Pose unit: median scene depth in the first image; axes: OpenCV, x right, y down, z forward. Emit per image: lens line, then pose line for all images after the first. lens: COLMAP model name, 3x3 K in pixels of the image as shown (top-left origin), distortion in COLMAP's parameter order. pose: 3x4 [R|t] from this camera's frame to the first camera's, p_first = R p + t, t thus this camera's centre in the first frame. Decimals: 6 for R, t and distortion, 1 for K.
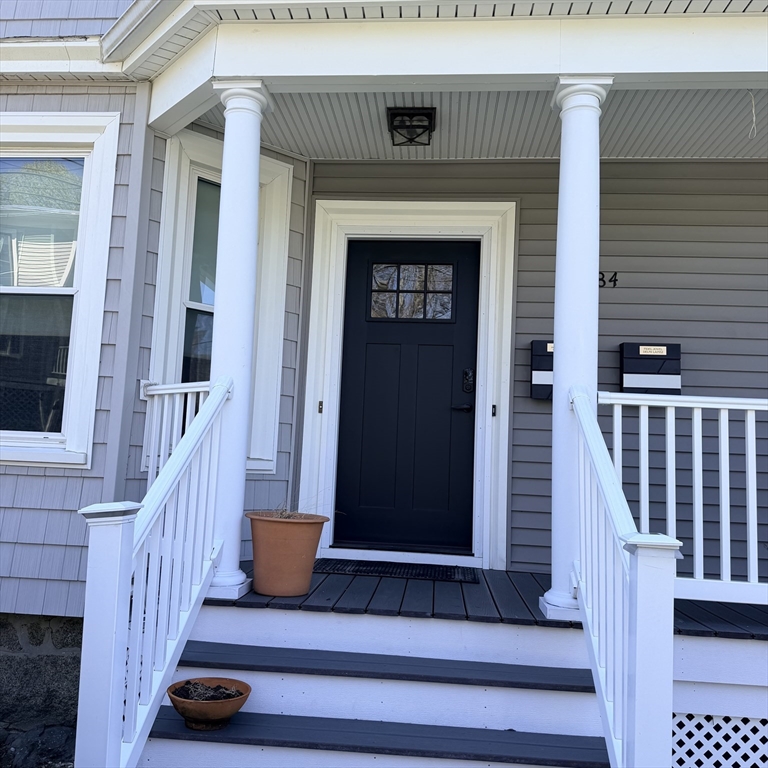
lens RADIAL K [[706.0, 0, 379.0], [0, 706.0, 387.6], [0, 0, 1]] dist [0.155258, -0.288369]
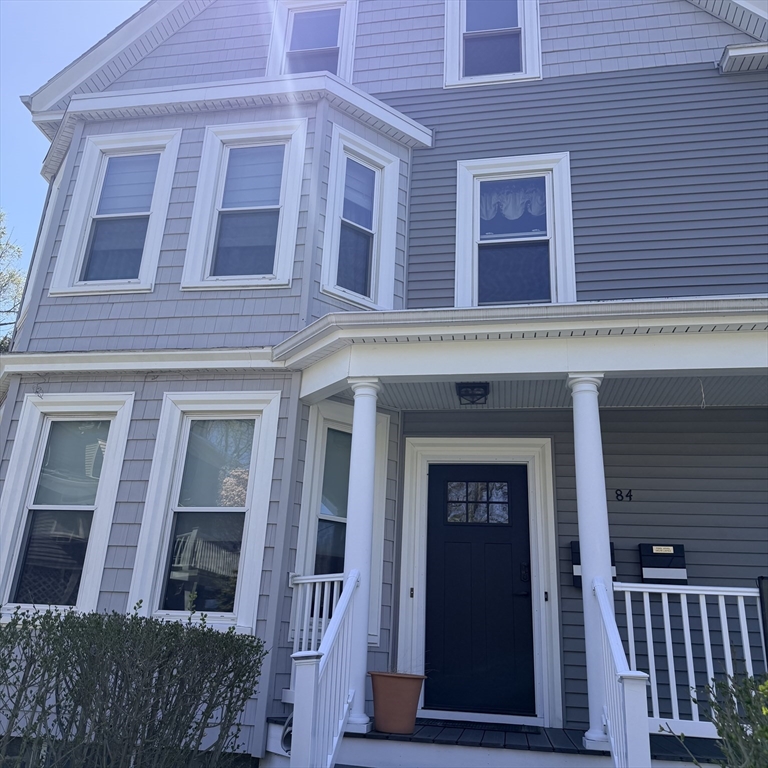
lens RADIAL K [[706.0, 0, 379.0], [0, 706.0, 387.6], [0, 0, 1]] dist [0.155258, -0.288369]
pose [[0.996368, -0.024919, -0.081419, -0.029068], [0.003508, 0.967421, -0.253150, -0.006585], [0.085074, 0.251945, 0.963995, -0.431917]]
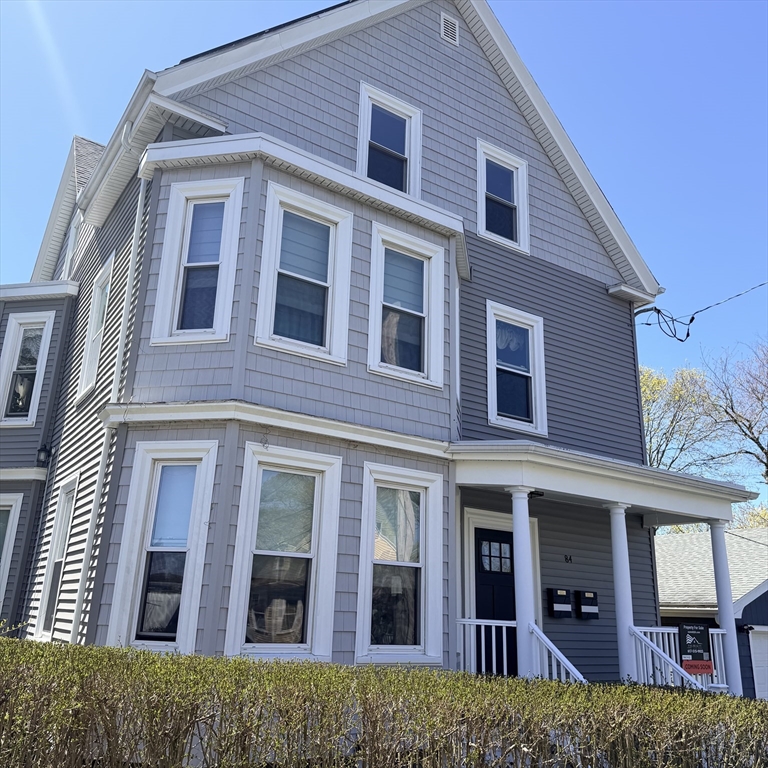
lens RADIAL K [[706.0, 0, 379.0], [0, 706.0, 387.6], [0, 0, 1]] dist [0.155258, -0.288369]
pose [[0.782643, 0.172606, 0.598061, -1.725074], [-0.068958, 0.978914, -0.192282, -0.223801], [-0.618640, 0.109247, 0.778043, -0.467975]]
